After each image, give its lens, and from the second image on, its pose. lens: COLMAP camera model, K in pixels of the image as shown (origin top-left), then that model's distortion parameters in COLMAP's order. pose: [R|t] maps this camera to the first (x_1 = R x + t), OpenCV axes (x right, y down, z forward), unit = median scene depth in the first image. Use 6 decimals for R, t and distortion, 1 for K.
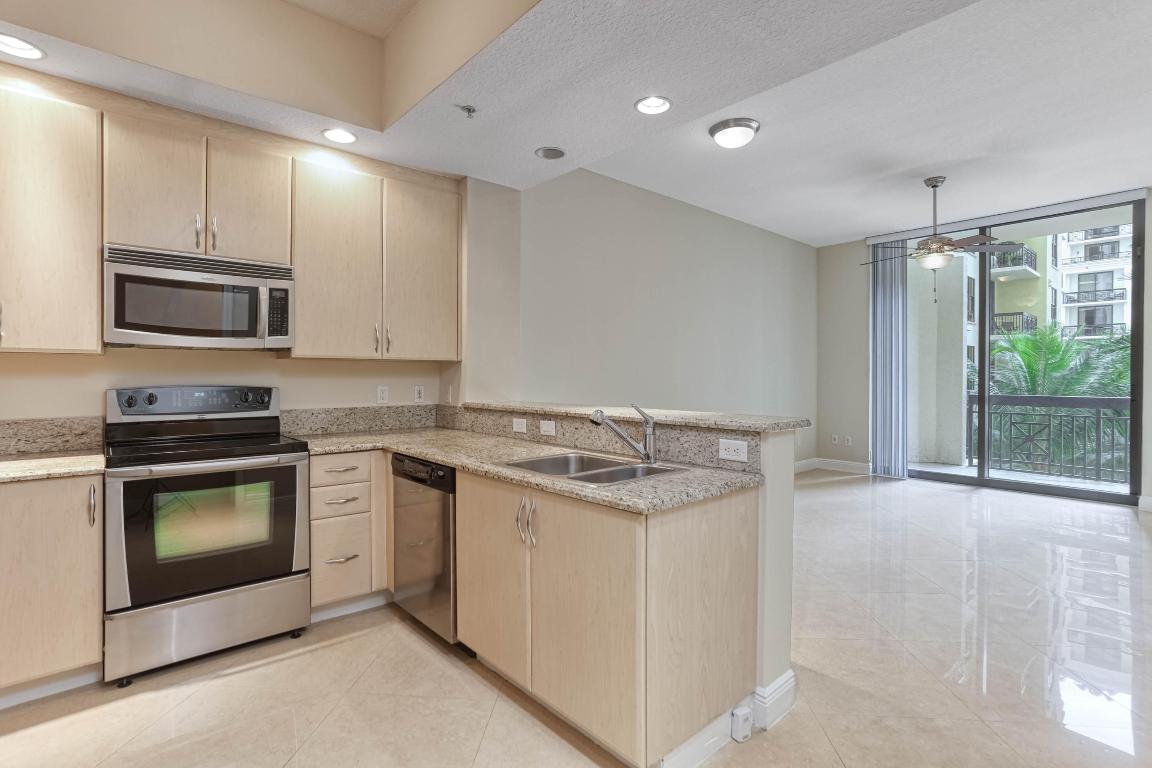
lens RADIAL K [[555.8, 0, 577.0], [0, 555.8, 380.3], [0, 0, 1]] dist [-0.050012, 0.035112]
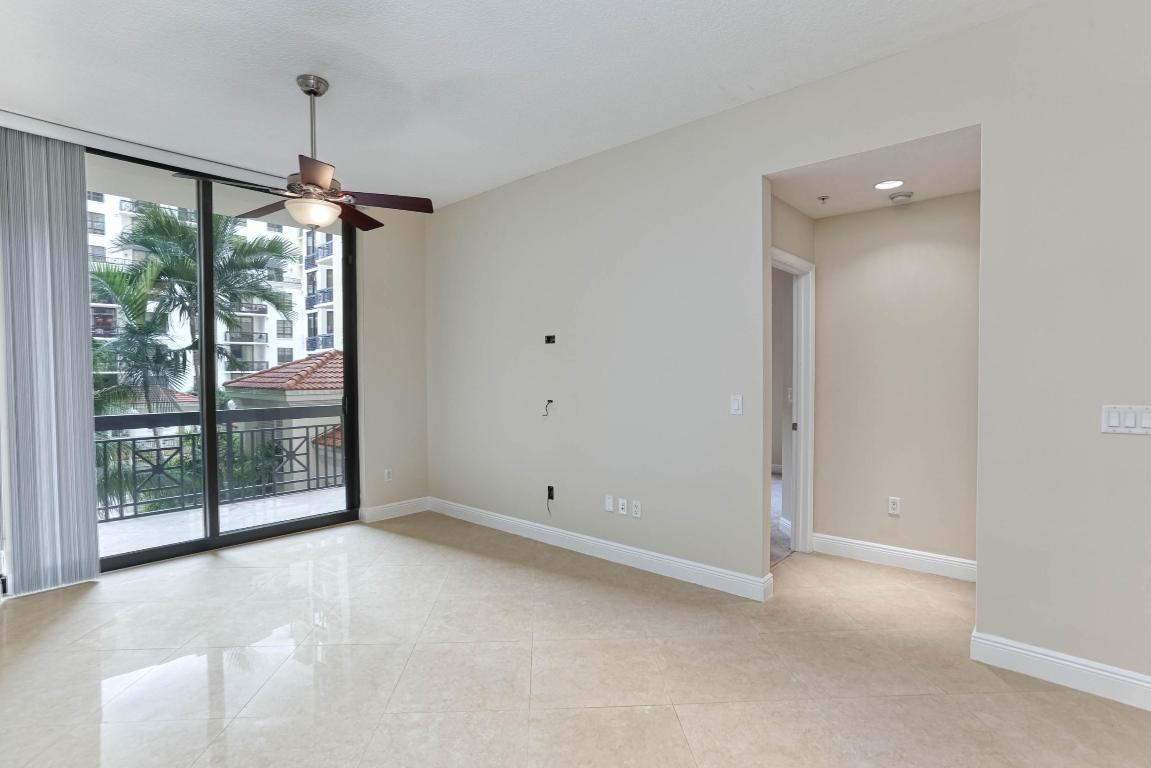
lens RADIAL K [[555.3, 0, 576.5], [0, 555.3, 380.3], [0, 0, 1]] dist [-0.050012, 0.035112]
pose [[-0.130669, -0.011962, 0.991354, -0.014581], [0.007609, 0.999886, 0.013068, -0.055132], [-0.991397, 0.009251, -0.130563, 1.358861]]
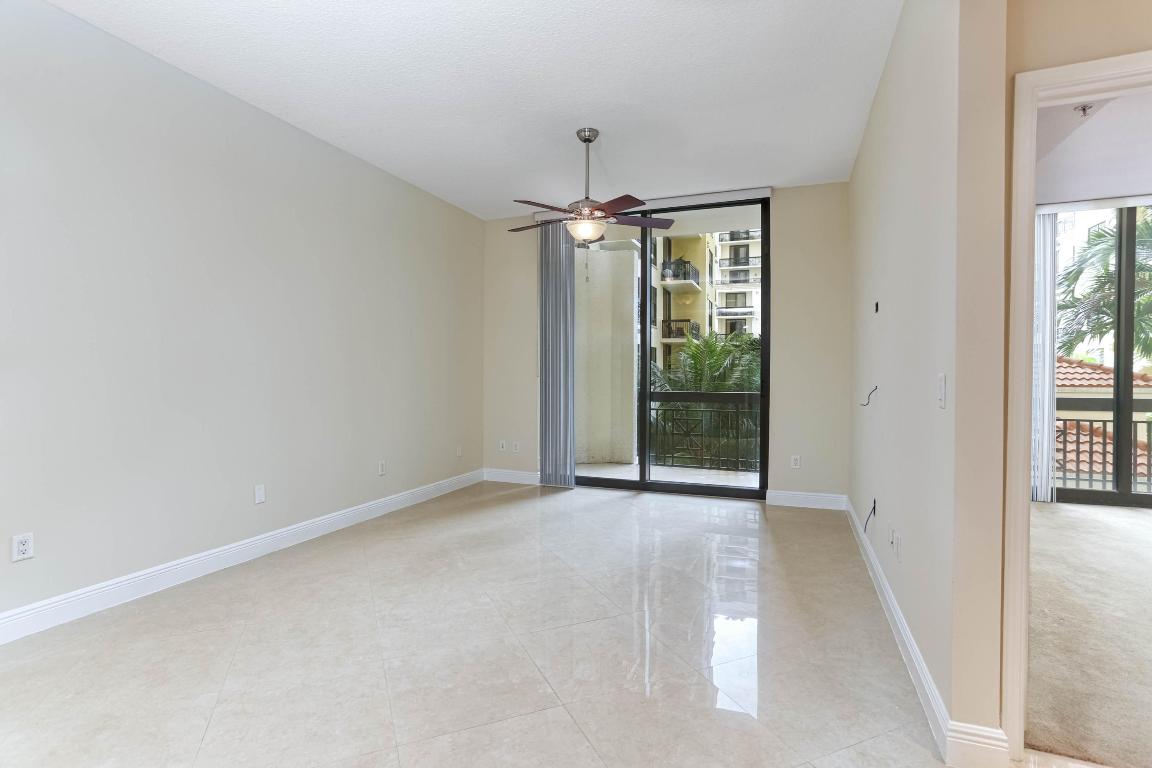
lens RADIAL K [[555.8, 0, 577.0], [0, 555.8, 380.3], [0, 0, 1]] dist [-0.050012, 0.035112]
pose [[0.887433, -0.002337, 0.460930, 0.448363], [0.000063, 0.999988, 0.004949, 0.004461], [-0.460936, -0.004363, 0.887422, 0.468317]]
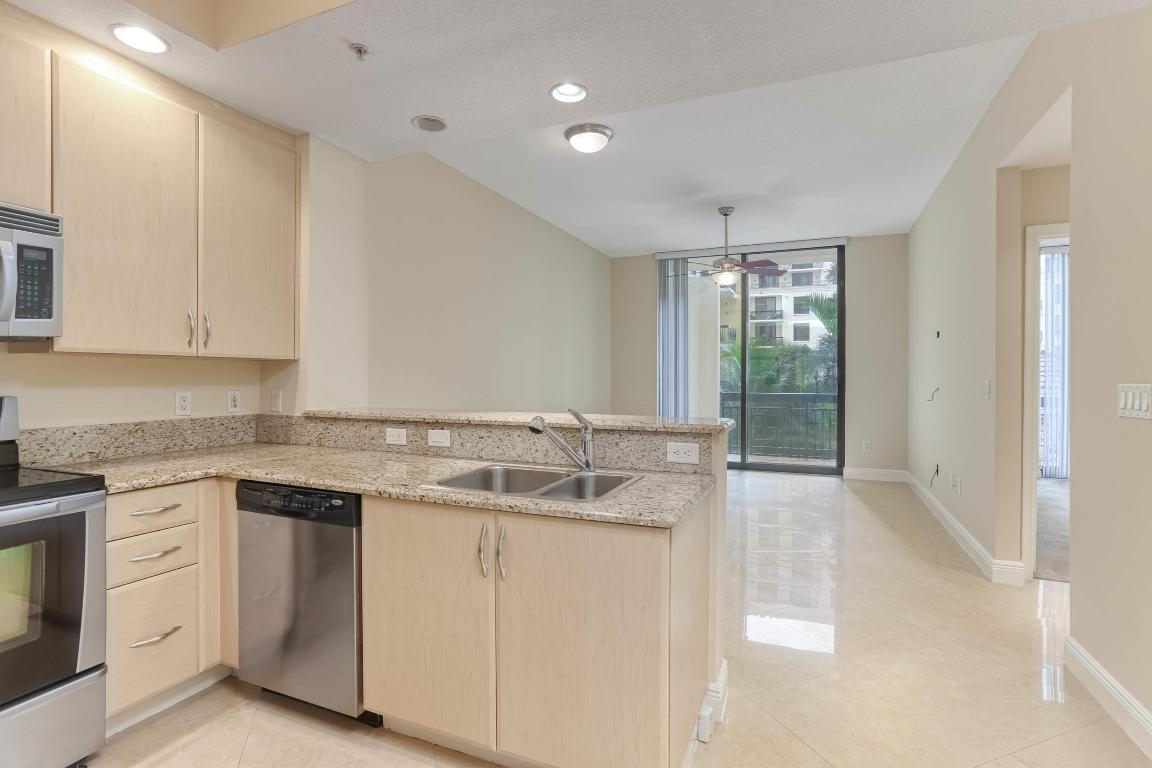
lens RADIAL K [[555.8, 0, 577.0], [0, 555.8, 380.3], [0, 0, 1]] dist [-0.050012, 0.035112]
pose [[0.905022, -0.002675, 0.425356, -0.229911], [0.003454, 0.999993, -0.001060, -0.003235], [-0.425351, 0.002428, 0.905025, 0.125406]]
